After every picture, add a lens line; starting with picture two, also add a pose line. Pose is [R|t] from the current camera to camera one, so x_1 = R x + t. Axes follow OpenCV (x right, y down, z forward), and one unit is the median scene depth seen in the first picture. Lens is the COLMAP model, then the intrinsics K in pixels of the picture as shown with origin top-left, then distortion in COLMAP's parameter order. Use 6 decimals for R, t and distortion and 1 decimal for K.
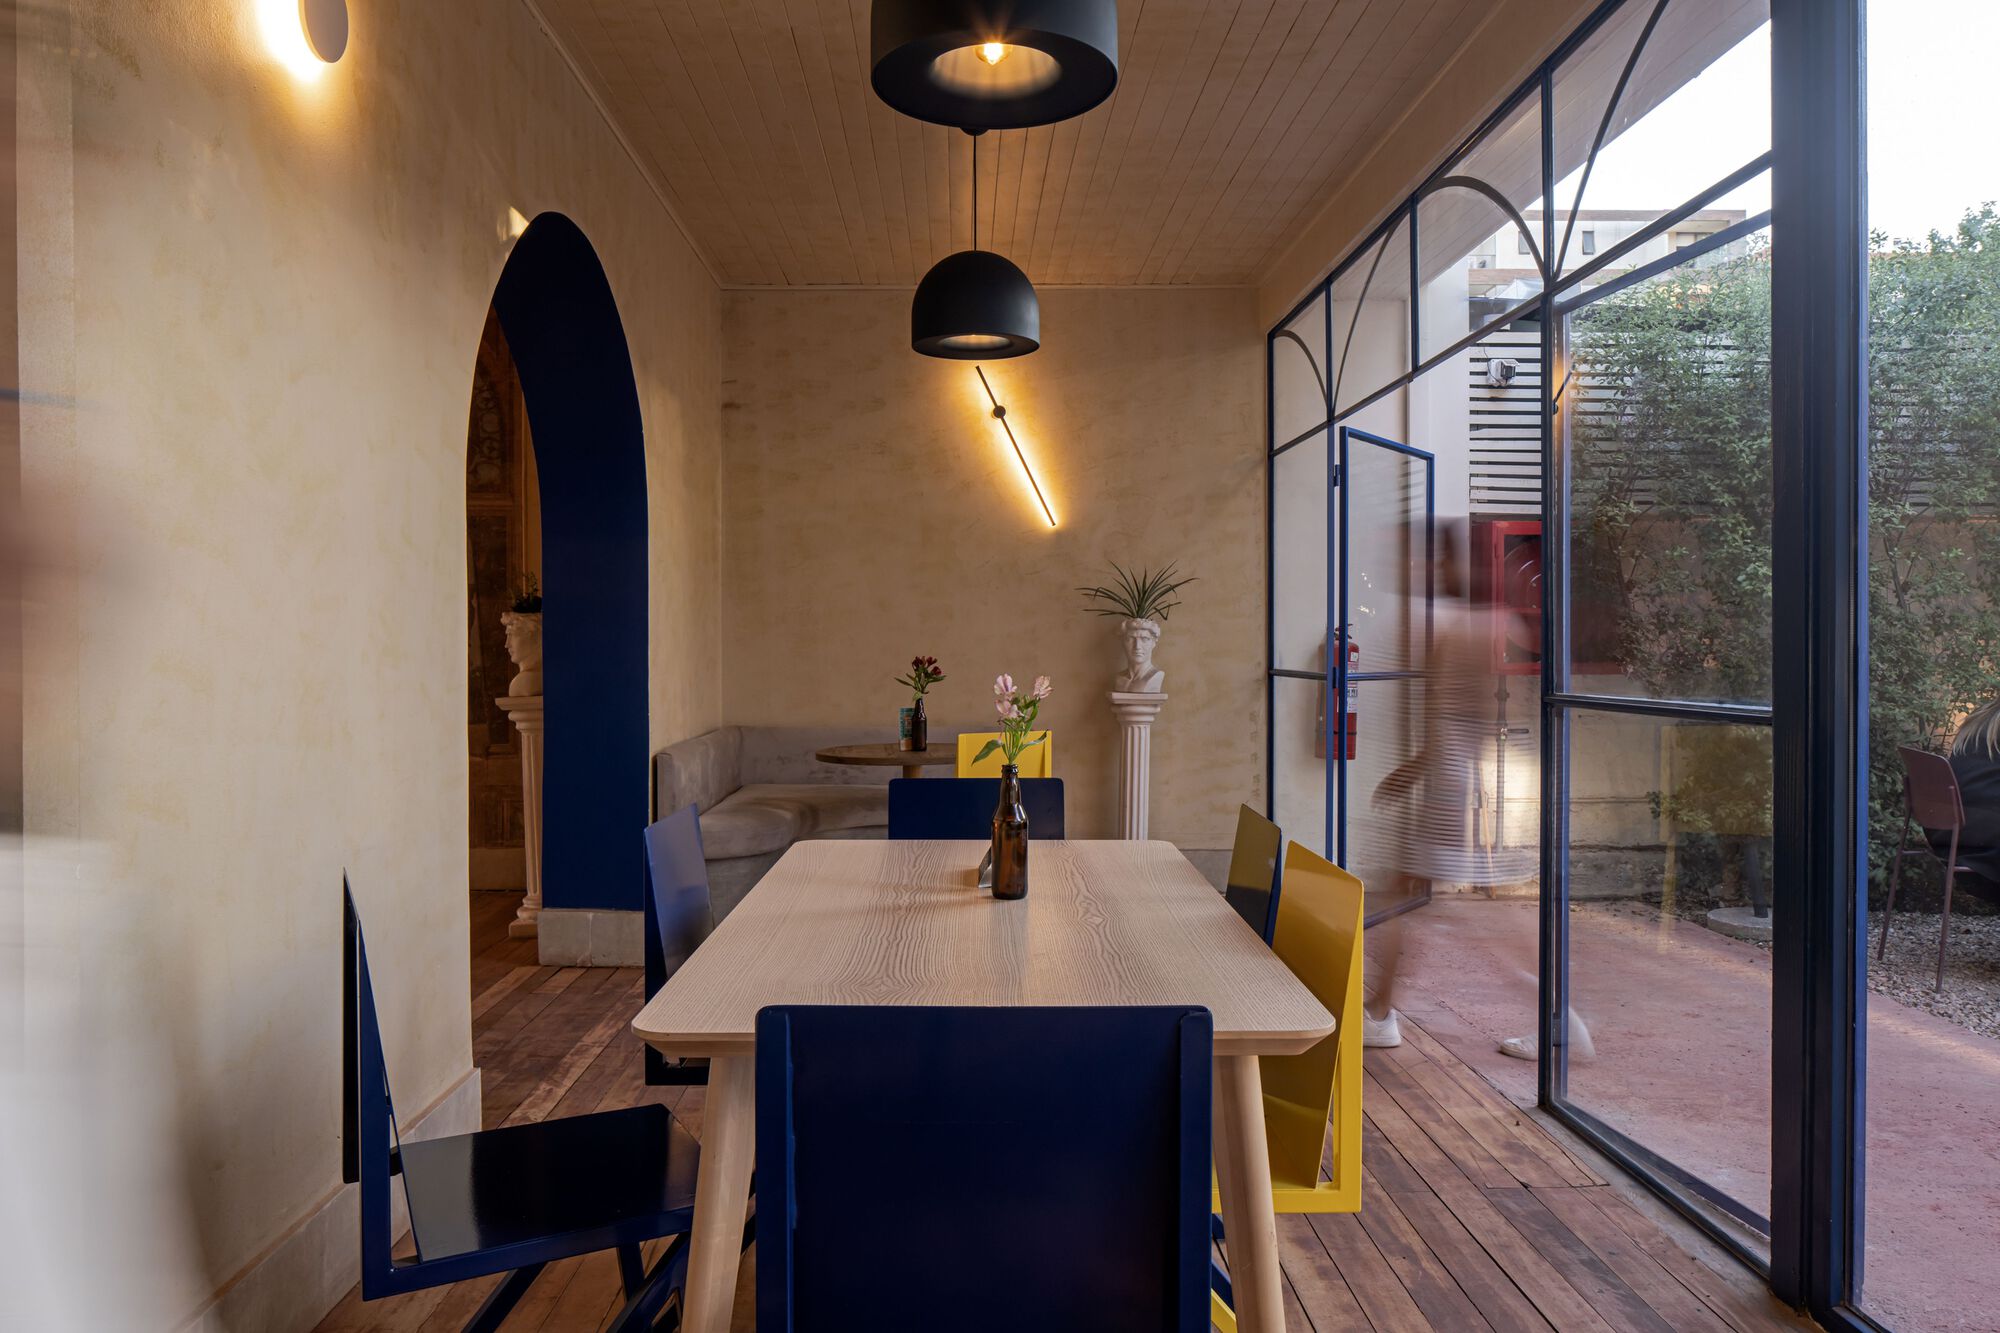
lens RADIAL K [[1377.0, 0, 998.6], [0, 1377.0, 664.3], [0, 0, 1]] dist [-0.007961, -0.003811]
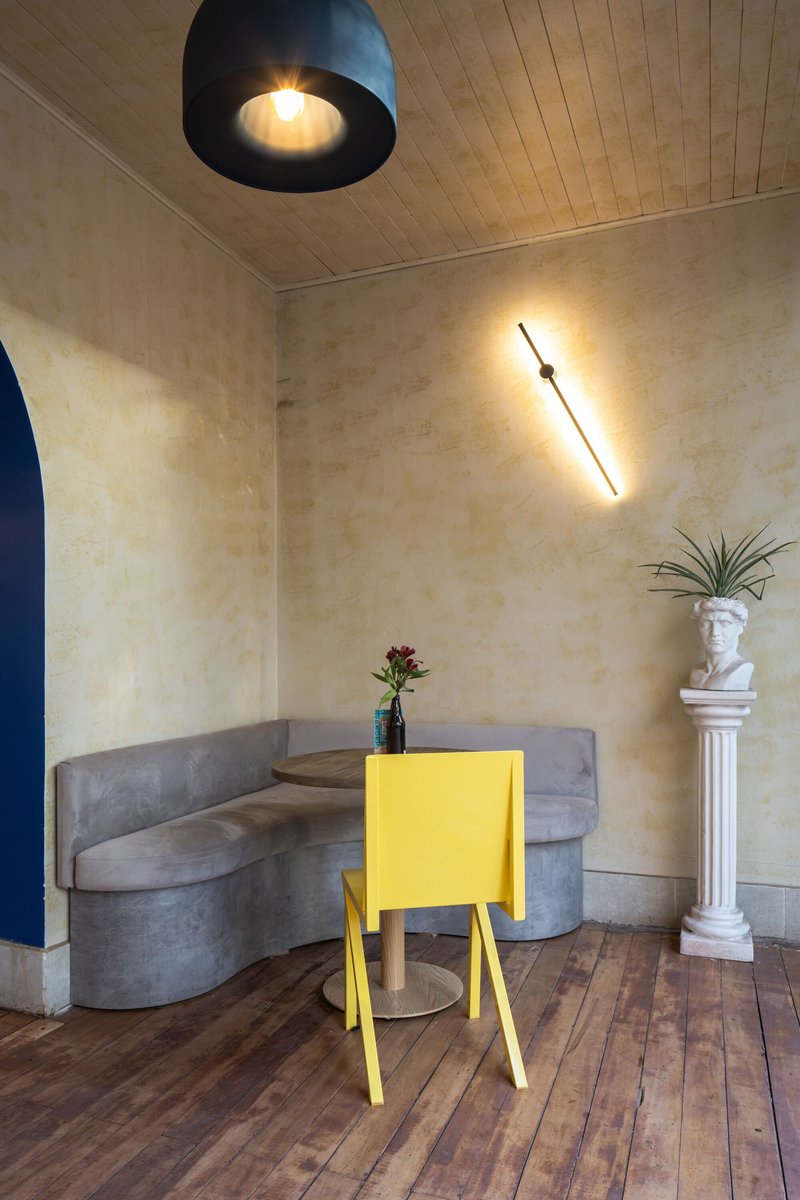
lens RADIAL K [[826.2, 0, 380.3], [0, 826.2, 633.5], [0, 0, 1]] dist [-0.007961, -0.003811]
pose [[0.917607, -0.016685, -0.397138, 0.110468], [0.005195, 0.999537, -0.029991, 0.001065], [0.397455, 0.025457, 0.917269, 0.473058]]
